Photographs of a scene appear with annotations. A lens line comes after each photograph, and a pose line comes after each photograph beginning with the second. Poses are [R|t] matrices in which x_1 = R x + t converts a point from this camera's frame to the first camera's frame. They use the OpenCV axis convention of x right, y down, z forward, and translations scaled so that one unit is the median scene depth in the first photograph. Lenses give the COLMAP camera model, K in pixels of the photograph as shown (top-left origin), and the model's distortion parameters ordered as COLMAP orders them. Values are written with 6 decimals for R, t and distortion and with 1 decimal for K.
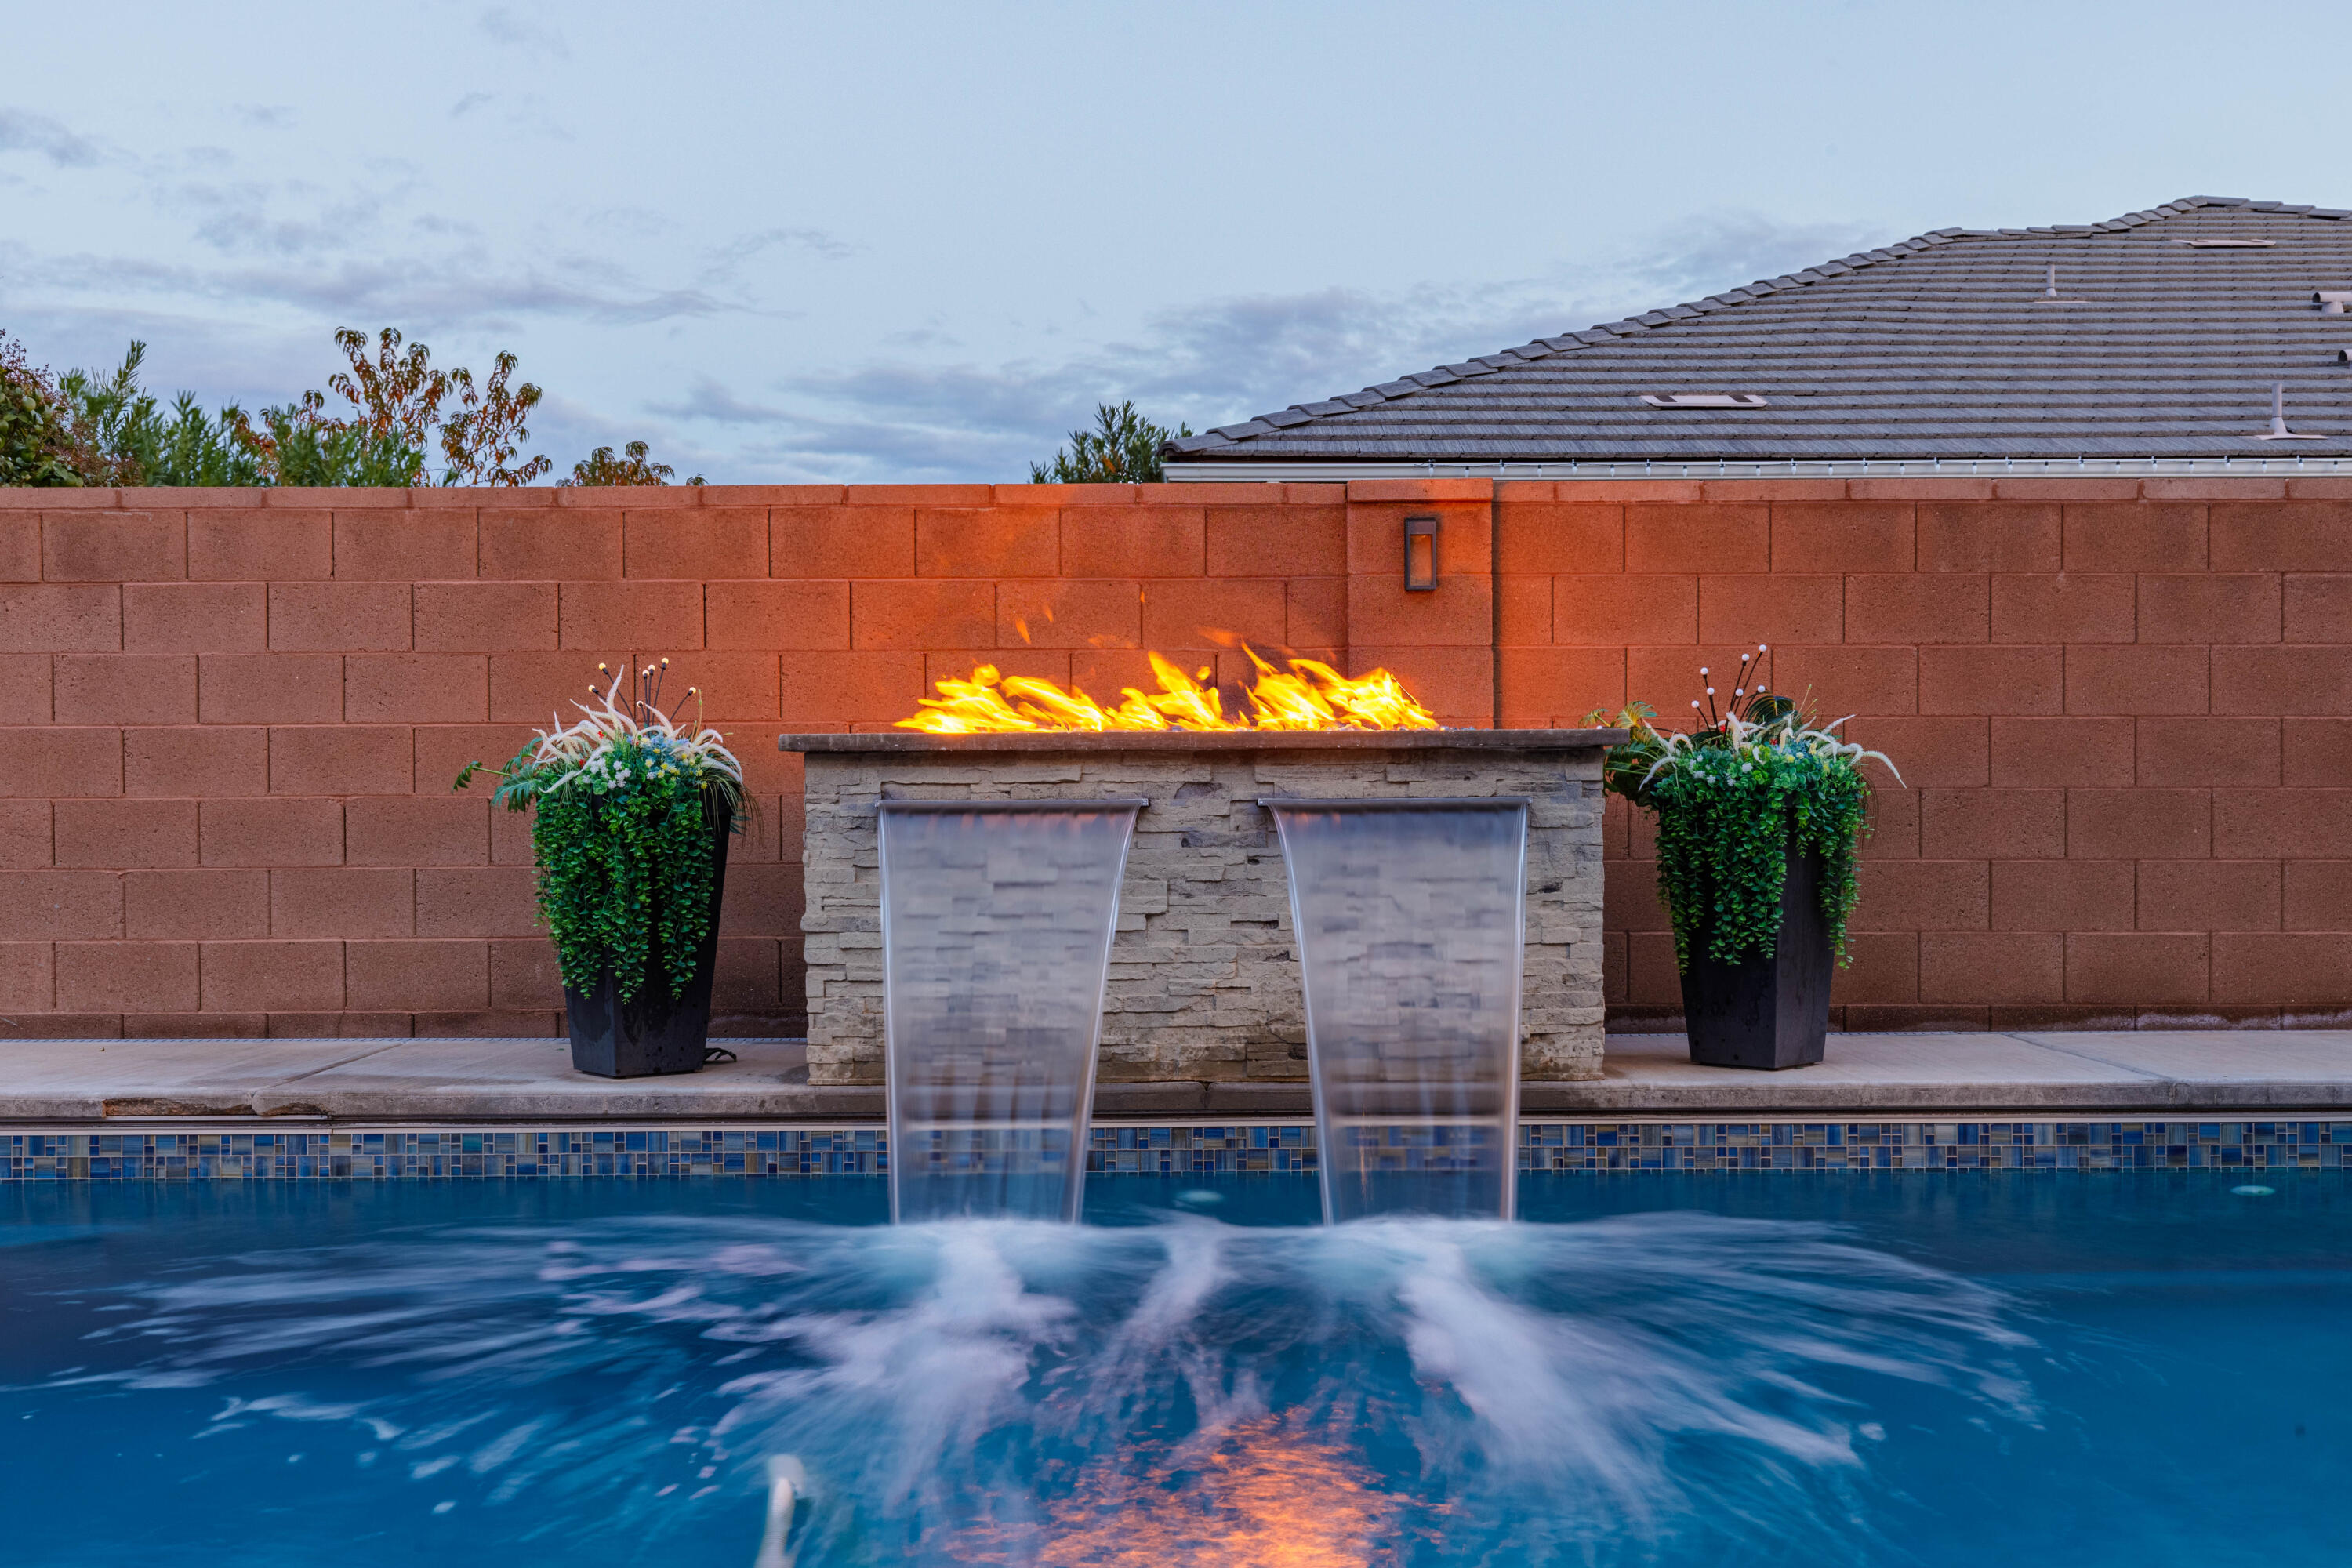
lens RADIAL K [[2242.6, 0, 1176.0], [0, 2242.6, 784.0], [0, 0, 1]] dist [-0.000572, 0.010767]
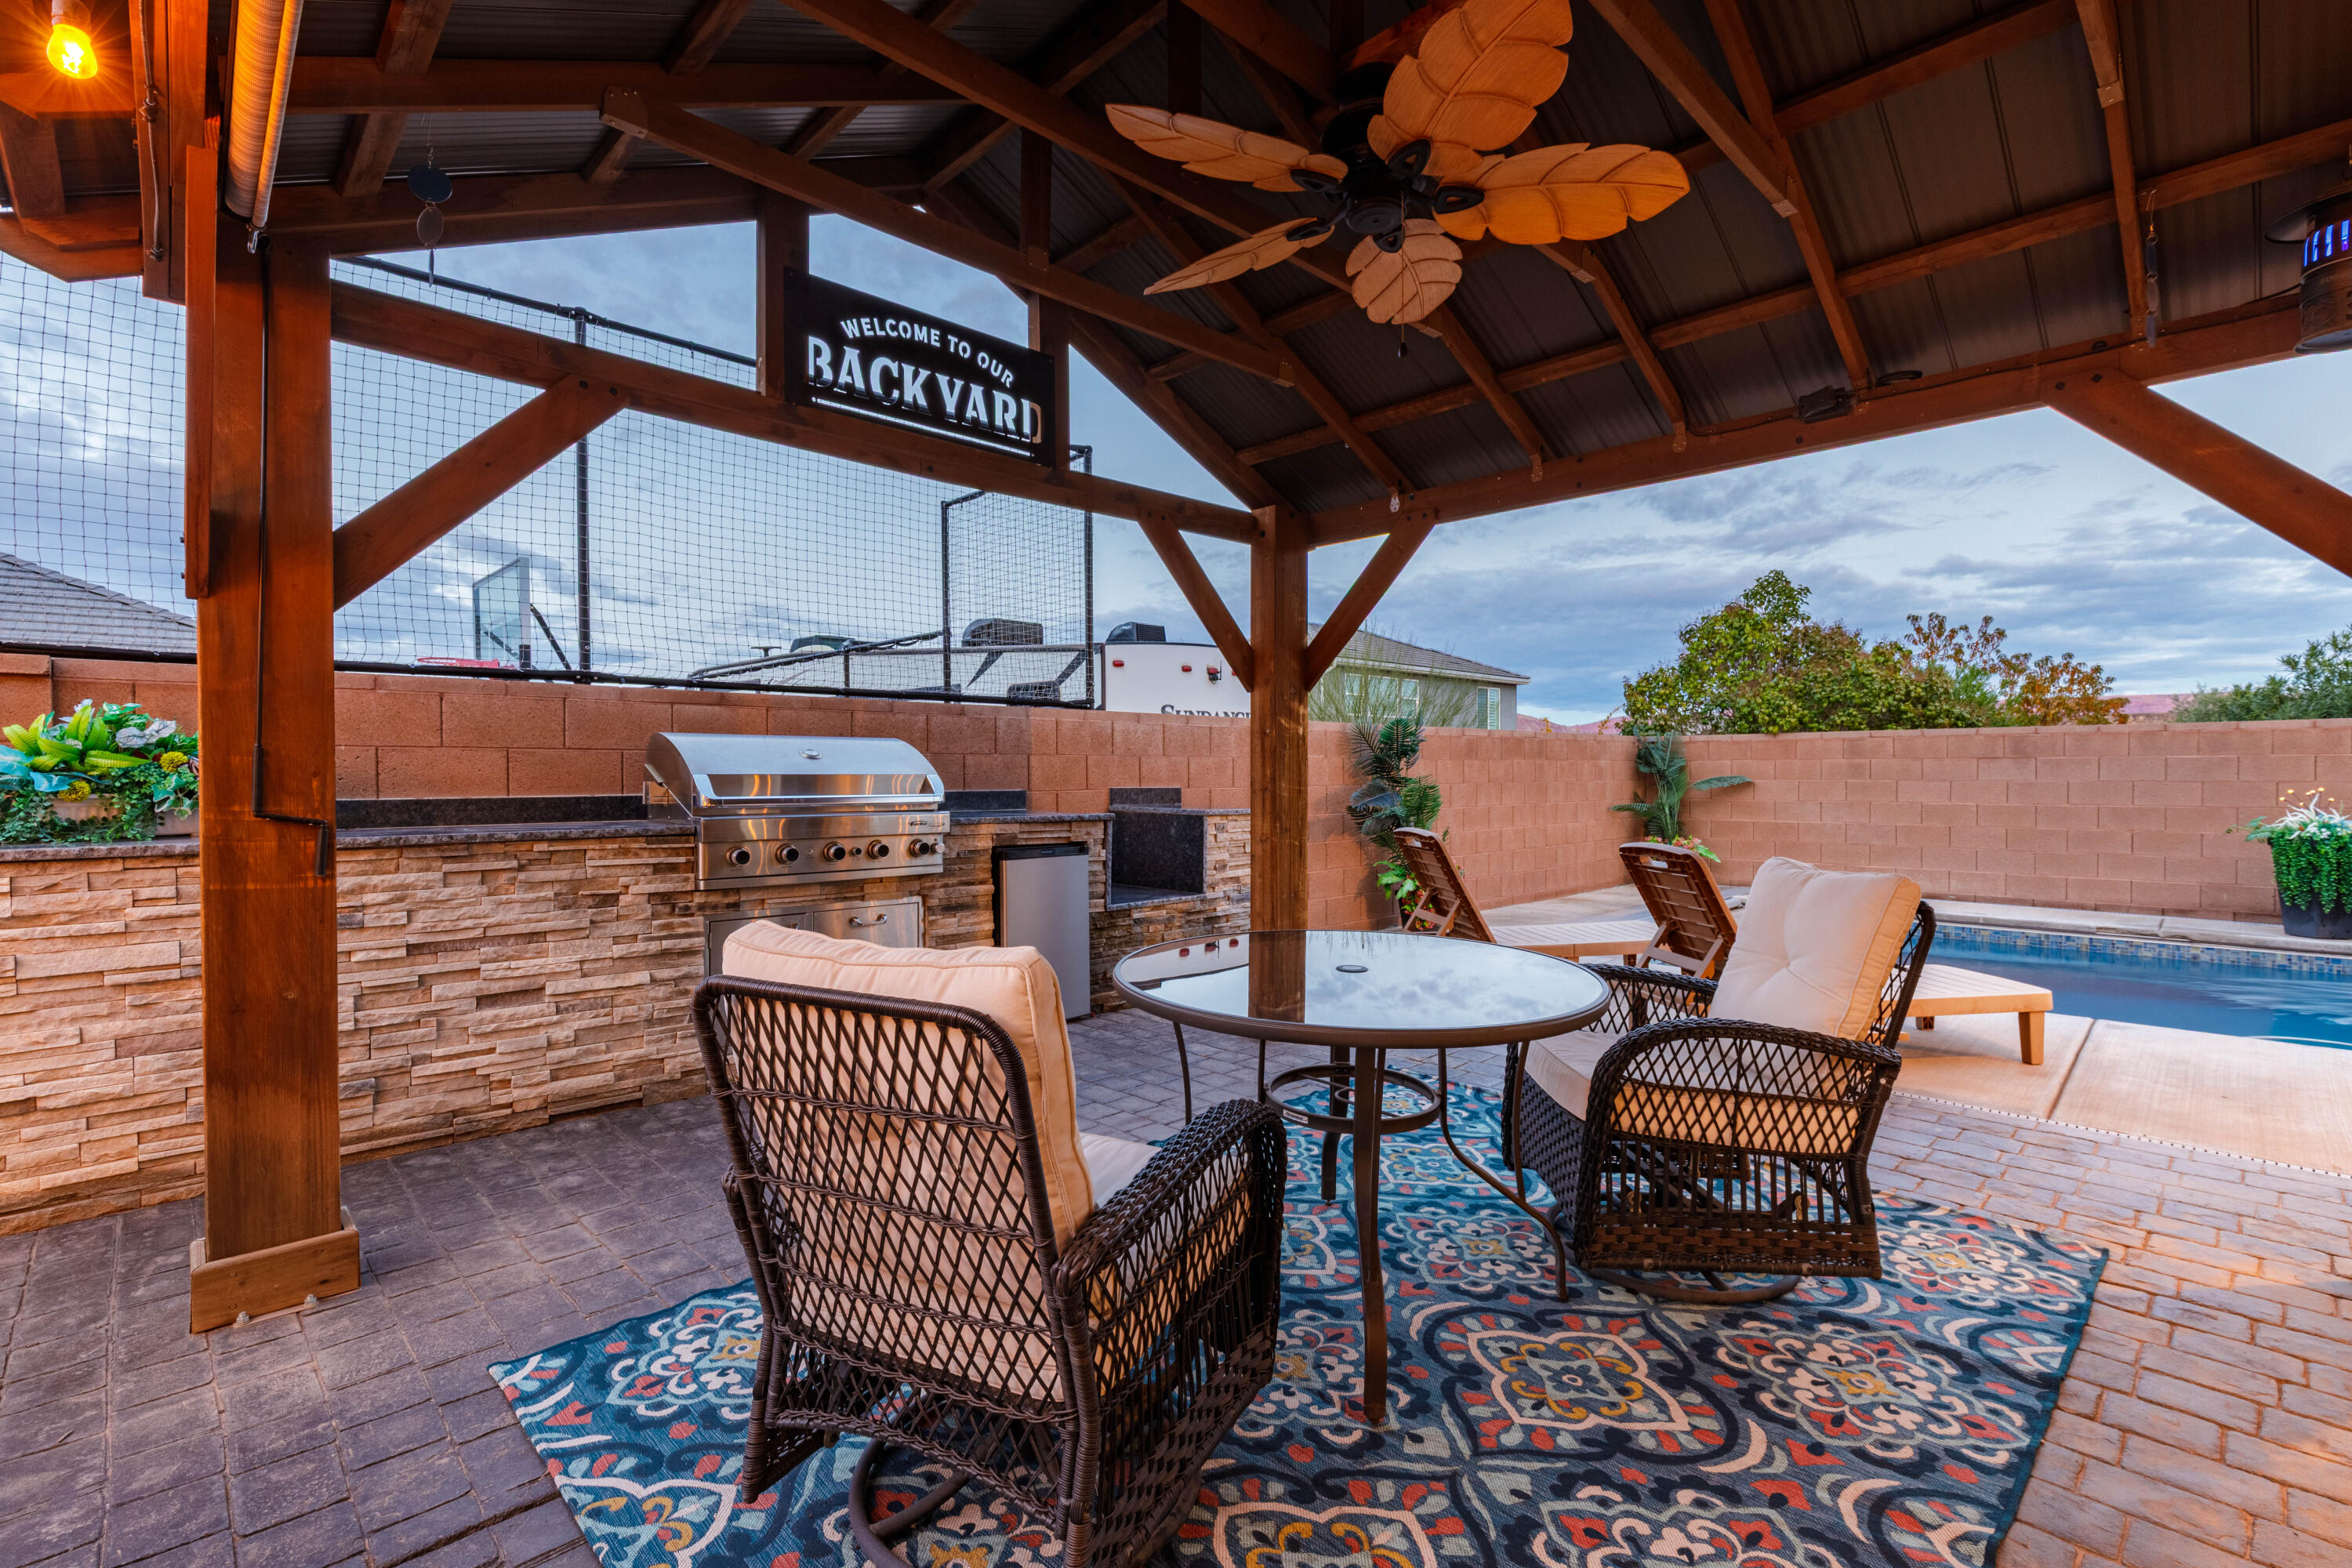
lens RADIAL K [[1054.1, 0, 1176.0], [0, 1054.1, 784.0], [0, 0, 1]] dist [-0.001542, 0.000374]
pose [[0.698311, 0.012292, -0.715689, -0.316263], [-0.009656, 0.999923, 0.007752, -0.064888], [0.715729, 0.001498, 0.698377, -1.013923]]
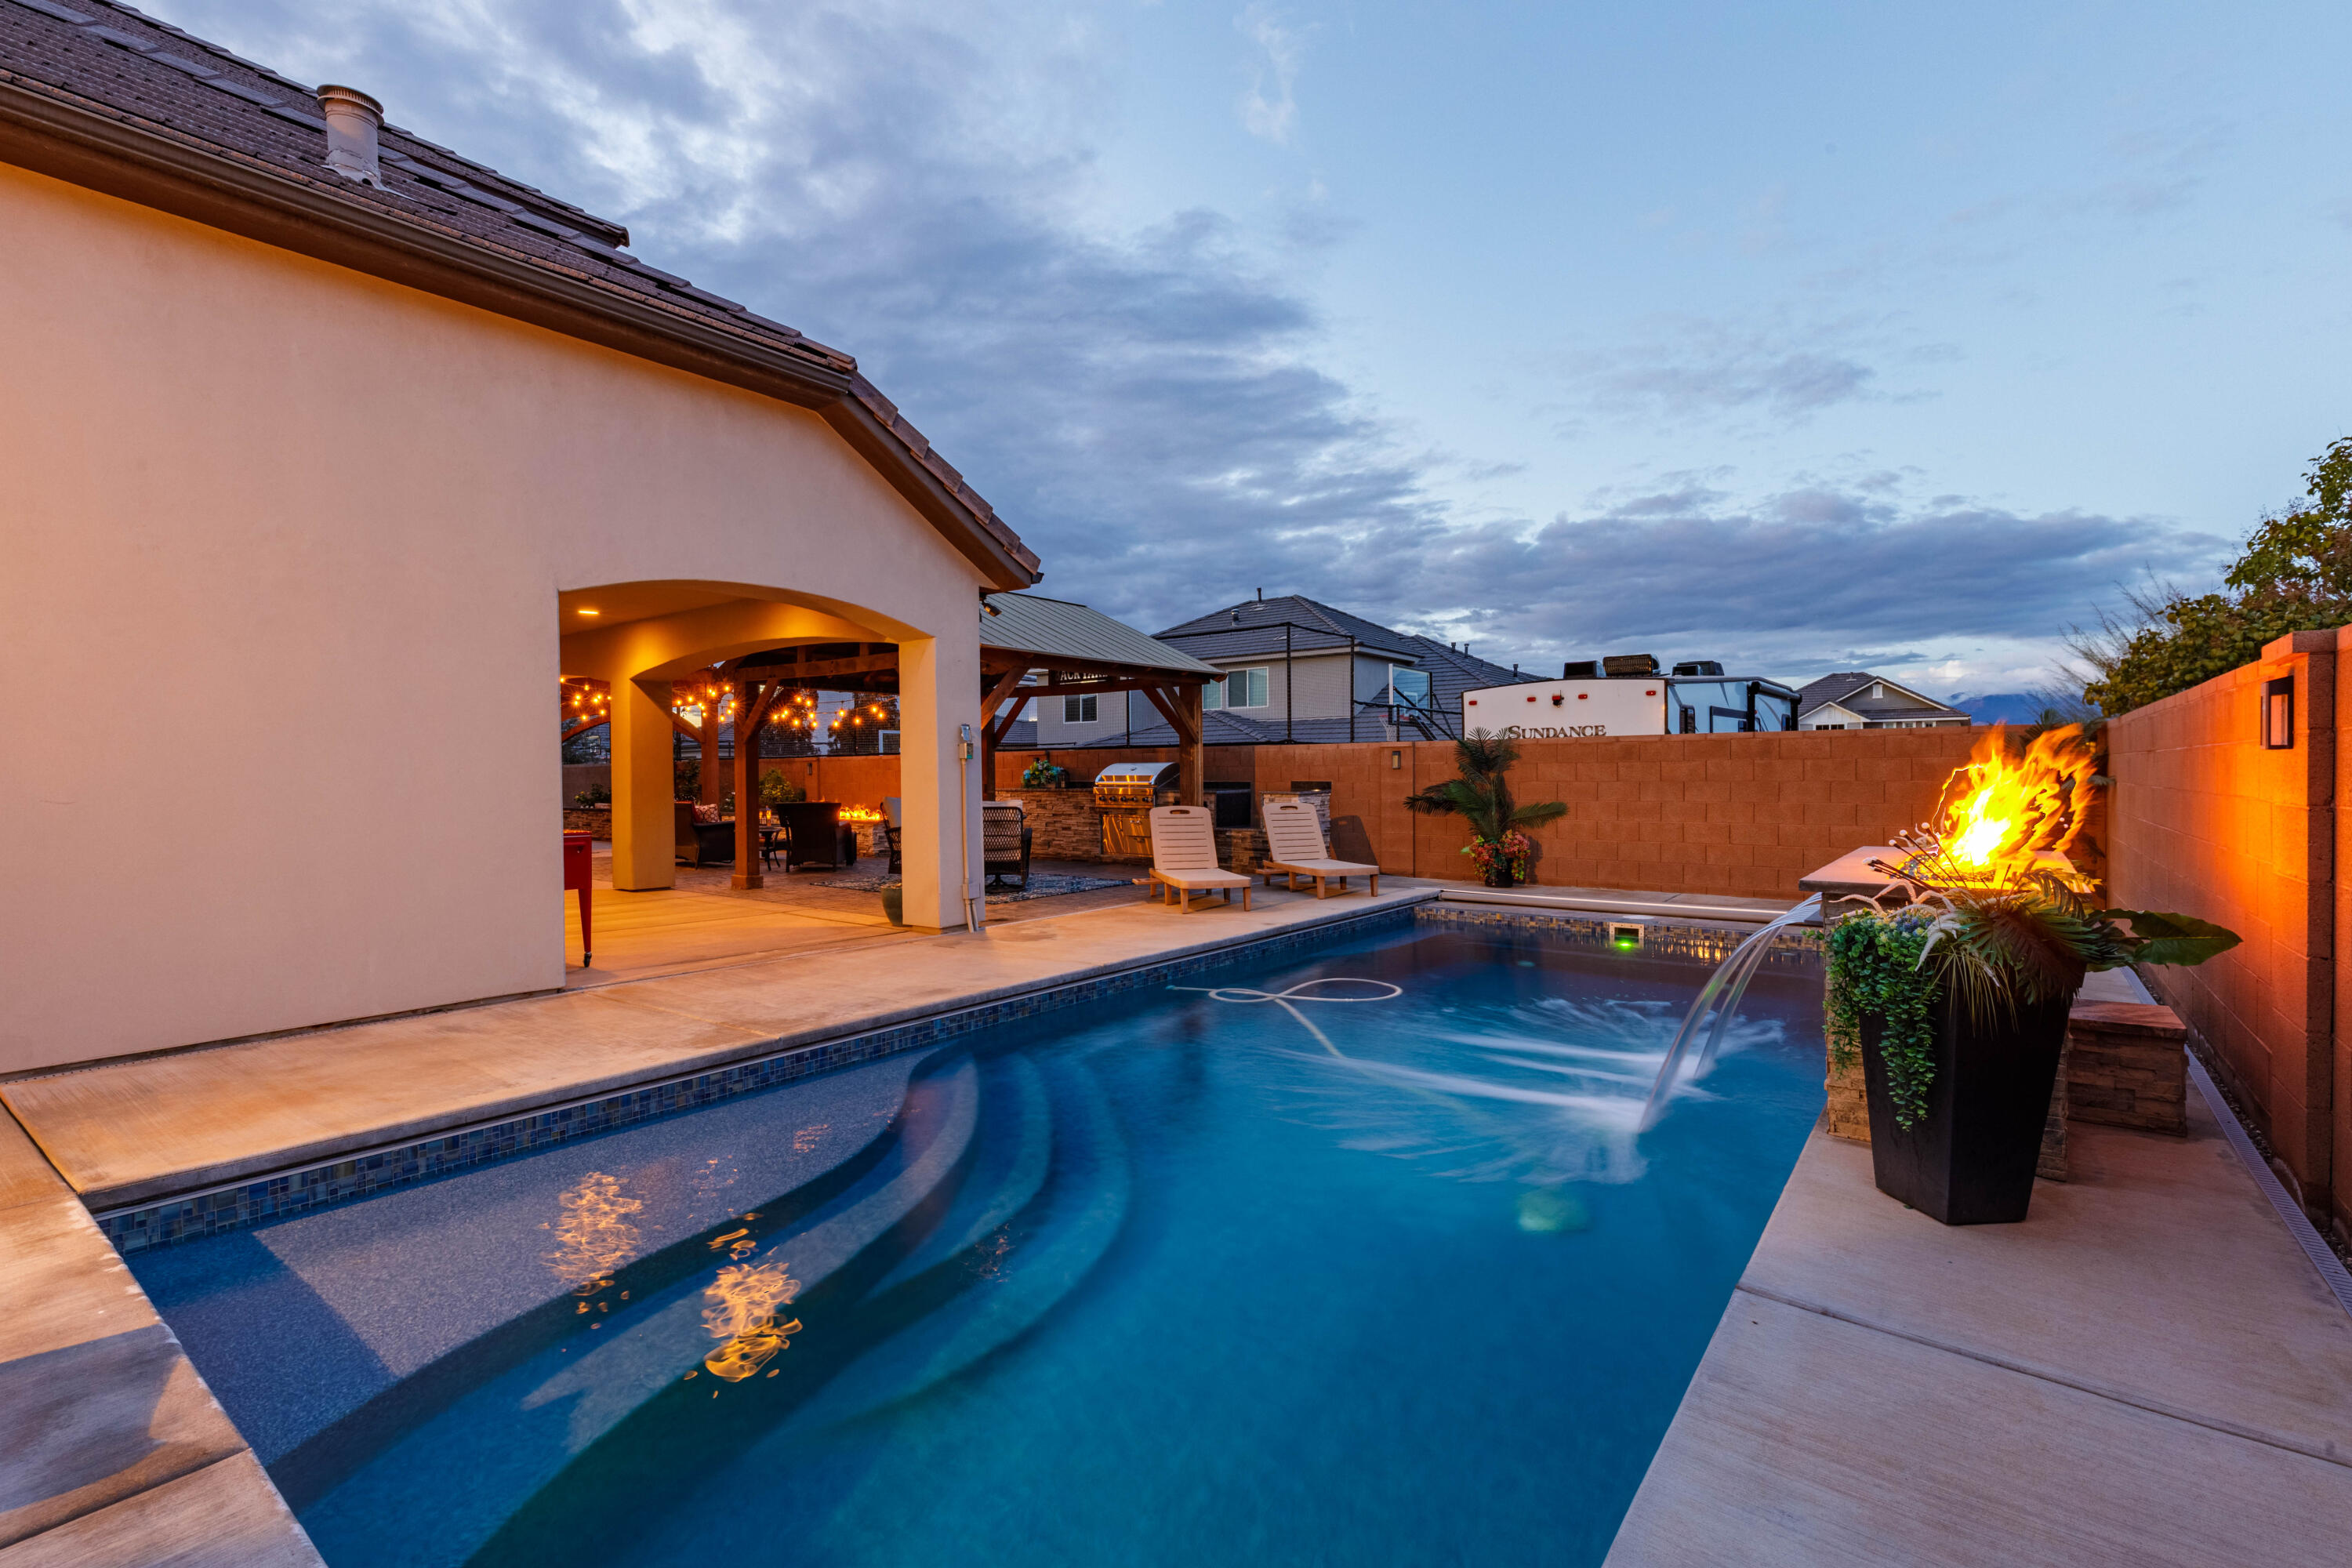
lens RADIAL K [[1054.1, 0, 1176.0], [0, 1054.1, 784.0], [0, 0, 1]] dist [-0.001542, 0.000374]
pose [[-0.590607, 0.020812, -0.806691, 1.014737], [0.002373, 0.999708, 0.024054, -0.106131], [0.806956, 0.012292, -0.590484, 1.100948]]
